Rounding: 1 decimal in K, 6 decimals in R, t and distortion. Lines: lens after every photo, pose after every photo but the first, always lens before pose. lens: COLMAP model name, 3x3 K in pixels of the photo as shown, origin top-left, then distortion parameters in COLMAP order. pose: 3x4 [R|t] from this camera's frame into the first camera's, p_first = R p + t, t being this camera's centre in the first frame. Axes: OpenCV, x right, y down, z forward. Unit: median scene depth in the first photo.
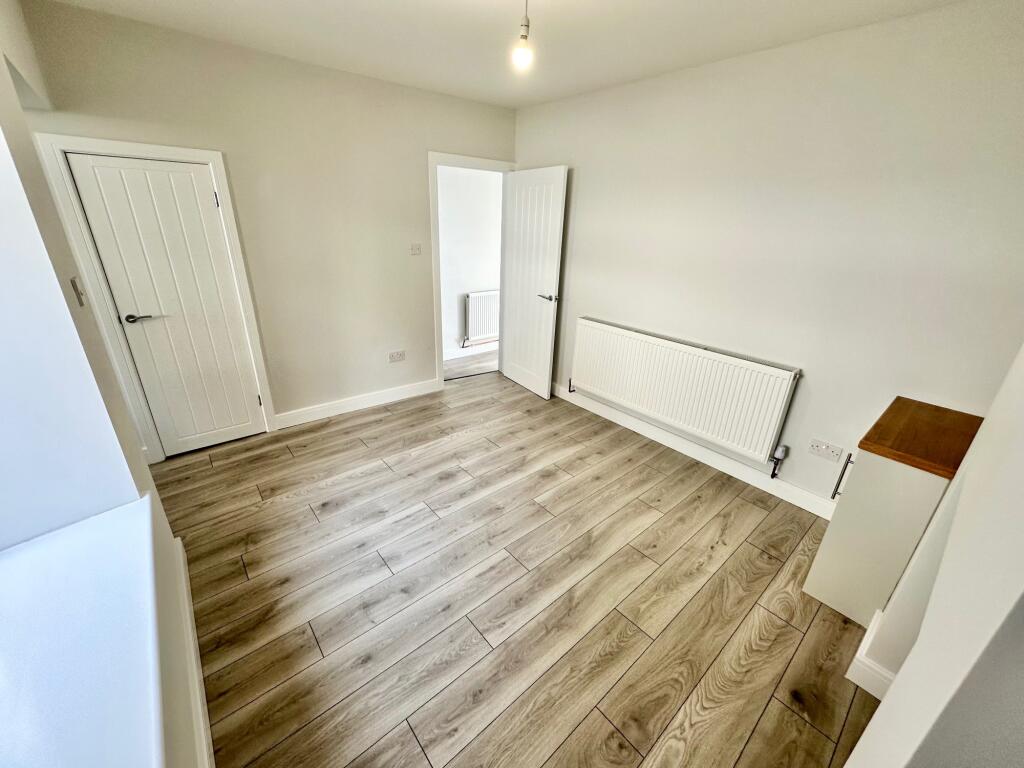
lens RADIAL K [[406.3, 0, 510.1], [0, 406.3, 379.9], [0, 0, 1]] dist [-0.000518, 0.000241]
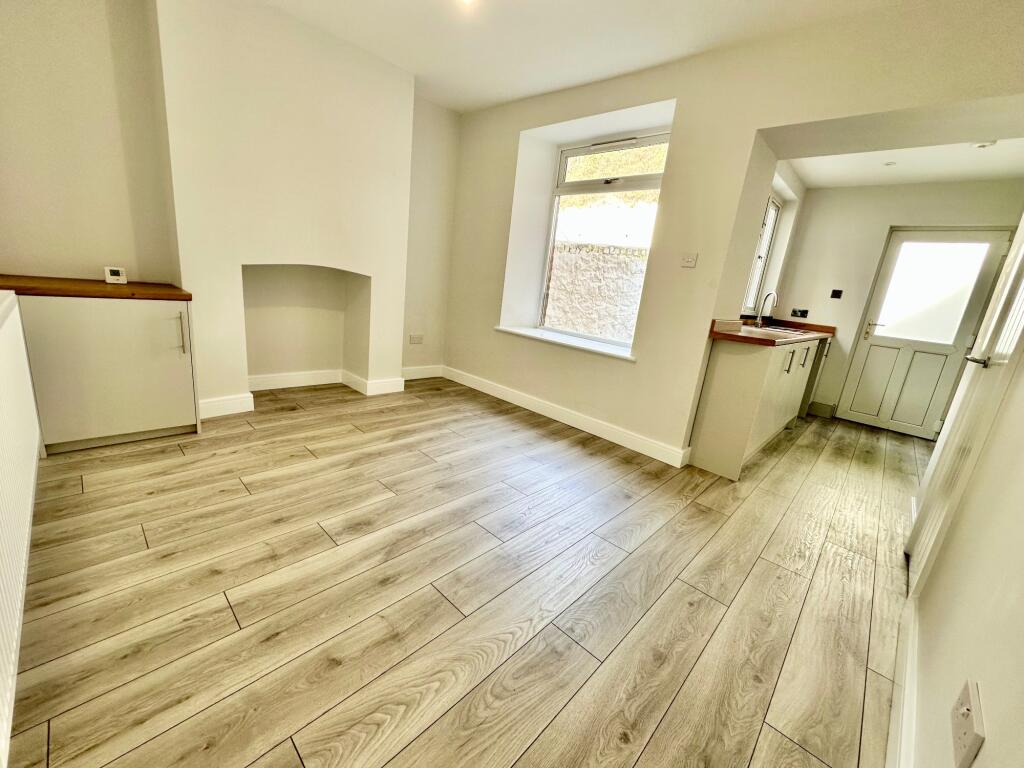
lens RADIAL K [[406.3, 0, 510.1], [0, 406.3, 379.9], [0, 0, 1]] dist [-0.000518, 0.000241]
pose [[-0.985534, -0.104851, -0.133150, -0.036050], [-0.162904, 0.802766, 0.573611, -0.407324], [0.046745, 0.587004, -0.808234, 1.611525]]
